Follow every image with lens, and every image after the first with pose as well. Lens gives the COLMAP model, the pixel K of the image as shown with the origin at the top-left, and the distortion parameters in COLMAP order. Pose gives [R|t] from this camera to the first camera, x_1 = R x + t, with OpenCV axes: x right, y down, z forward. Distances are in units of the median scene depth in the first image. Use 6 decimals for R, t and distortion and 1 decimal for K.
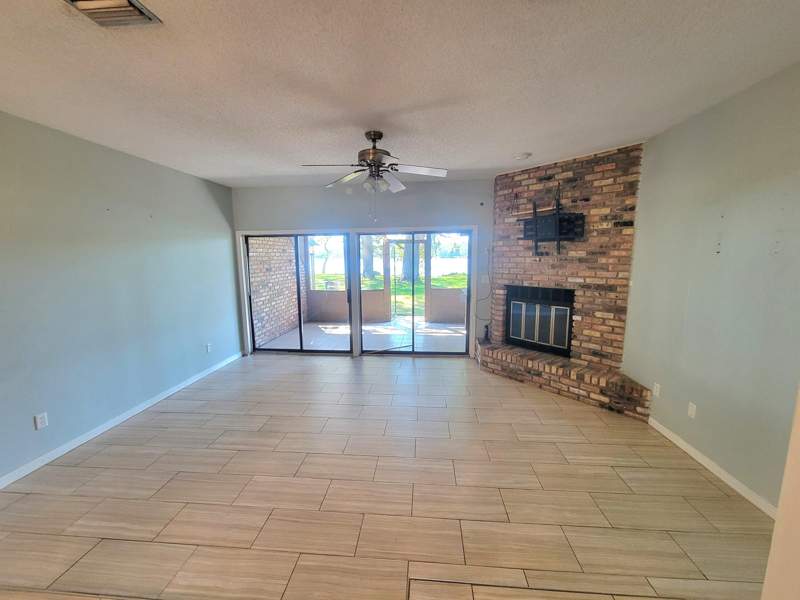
lens RADIAL K [[323.0, 0, 396.2], [0, 323.0, 301.1], [0, 0, 1]] dist [-0.002792, -0.000871]
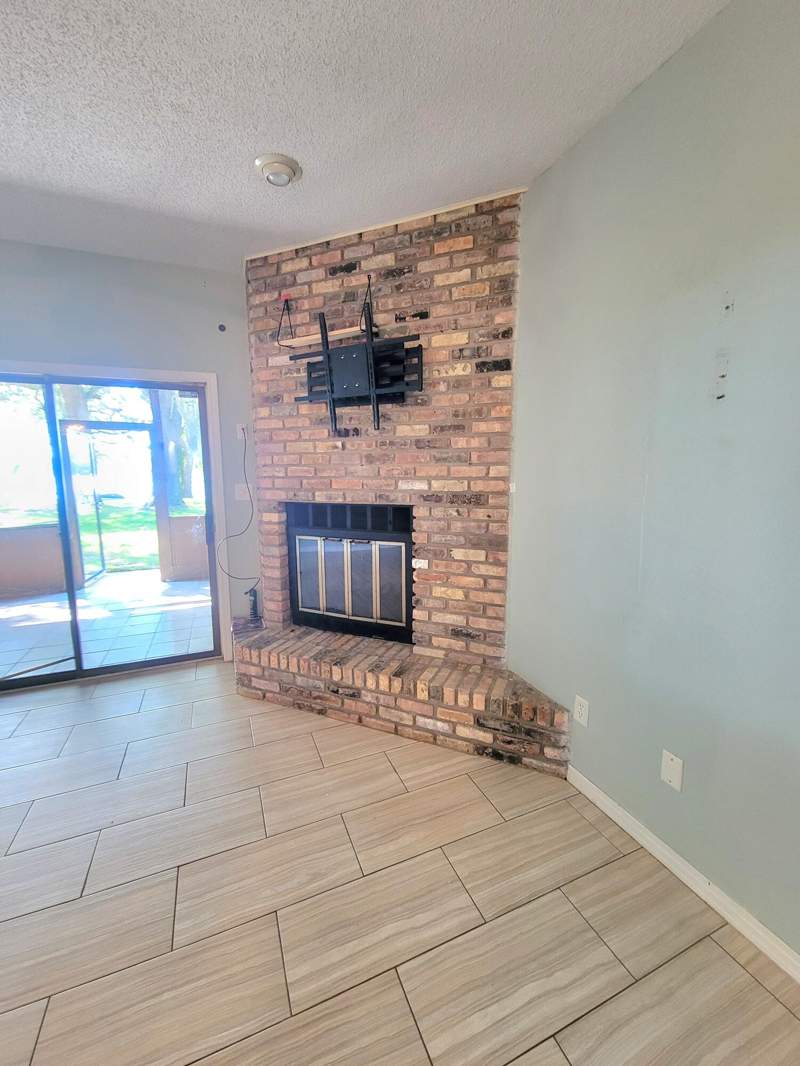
lens RADIAL K [[430.4, 0, 395.8], [0, 430.4, 531.1], [0, 0, 1]] dist [-0.002792, -0.000871]
pose [[0.884701, -0.062549, 0.461944, 0.235331], [0.061648, 0.997952, 0.017059, -0.010124], [-0.462065, 0.013386, 0.886745, 0.448139]]
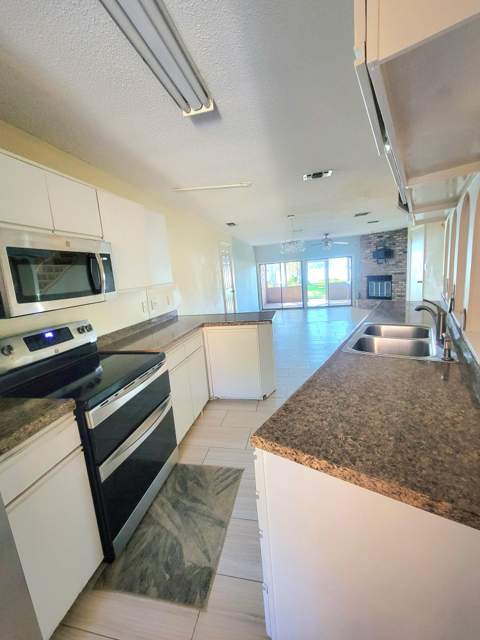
lens RADIAL K [[258.4, 0, 239.0], [0, 258.4, 315.8], [0, 0, 1]] dist [-0.002792, -0.000871]
pose [[0.988222, -0.043495, -0.146713, -0.488511], [0.048077, 0.998456, 0.027829, 0.203132], [0.145276, -0.034555, 0.988788, -1.535256]]
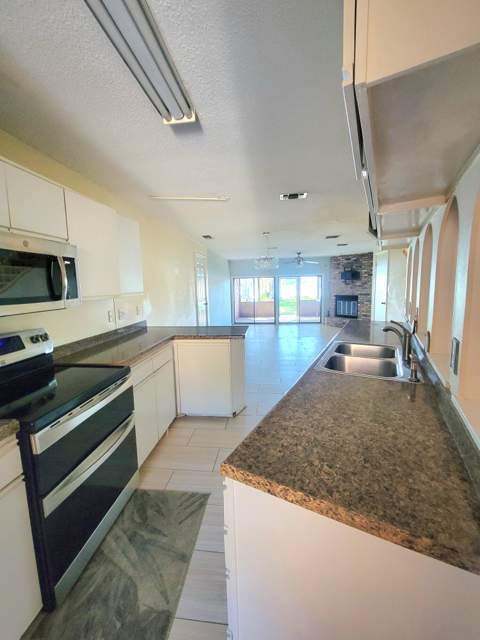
lens RADIAL K [[258.4, 0, 238.4], [0, 258.4, 316.0], [0, 0, 1]] dist [-0.002792, -0.000871]
pose [[0.999146, -0.008733, -0.040376, -0.492682], [0.007966, 0.999785, -0.019120, 0.200841], [0.040534, 0.018782, 0.999002, -1.521880]]
